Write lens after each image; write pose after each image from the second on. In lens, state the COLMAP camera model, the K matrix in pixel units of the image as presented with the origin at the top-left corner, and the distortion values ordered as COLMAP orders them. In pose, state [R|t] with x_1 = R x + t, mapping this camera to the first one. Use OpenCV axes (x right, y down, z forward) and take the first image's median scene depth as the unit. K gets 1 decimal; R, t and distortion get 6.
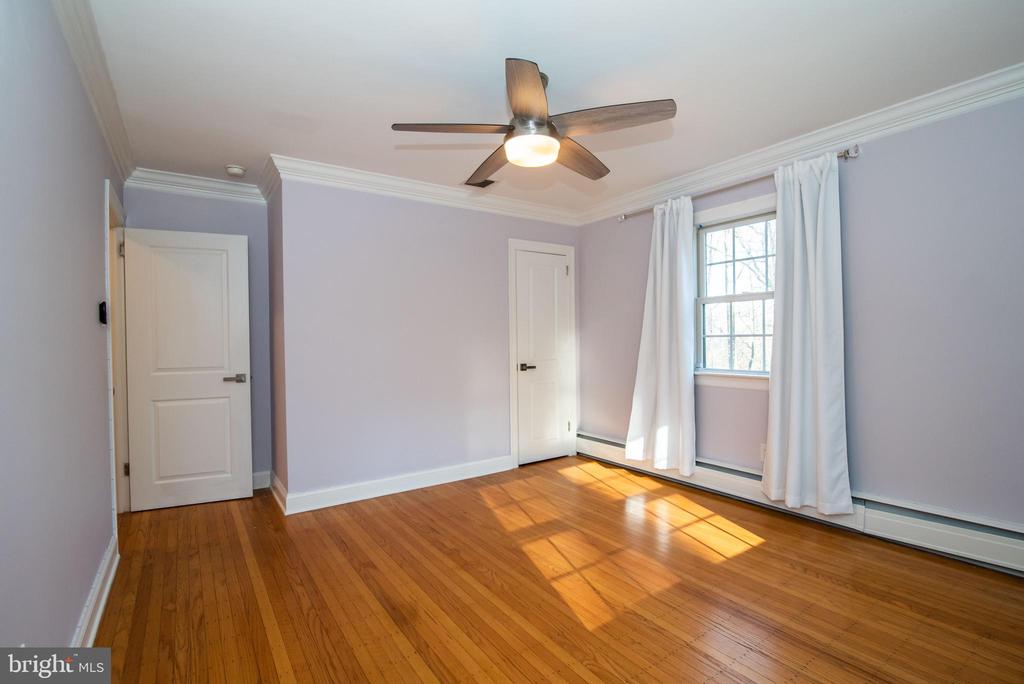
lens RADIAL K [[471.4, 0, 512.0], [0, 471.4, 342.0], [0, 0, 1]] dist [-0.001045, -0.000159]
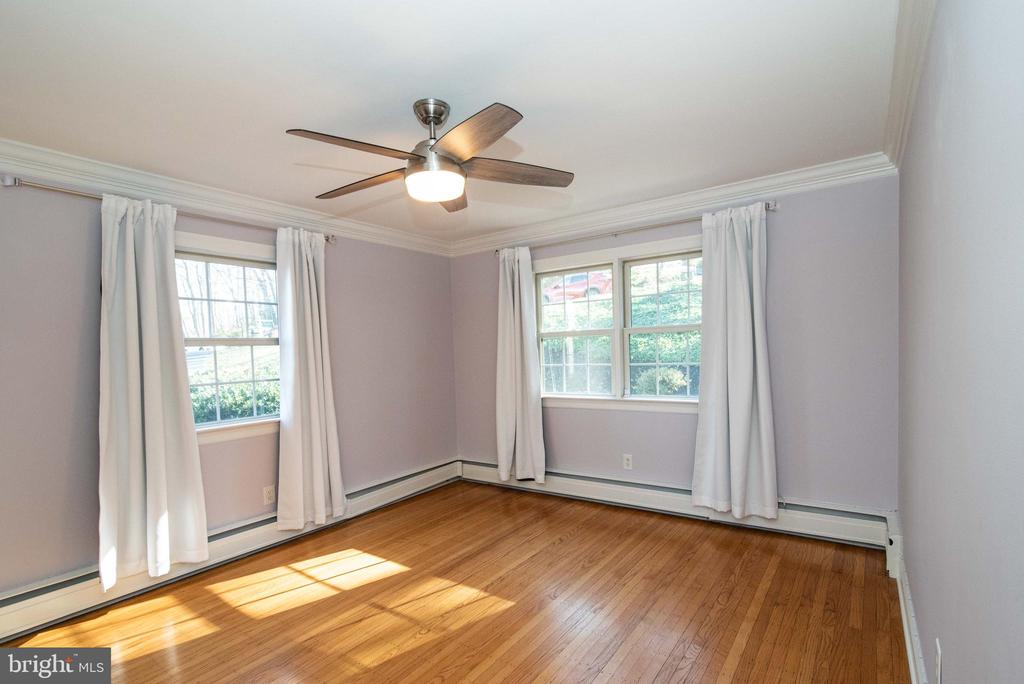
lens RADIAL K [[501.9, 0, 513.2], [0, 501.9, 372.7], [0, 0, 1]] dist [0.001047, 0.000198]
pose [[-0.343025, -0.011318, 0.939258, -0.710924], [0.050272, 0.998273, 0.030389, -0.039562], [-0.937980, 0.057643, -0.341863, 0.911061]]
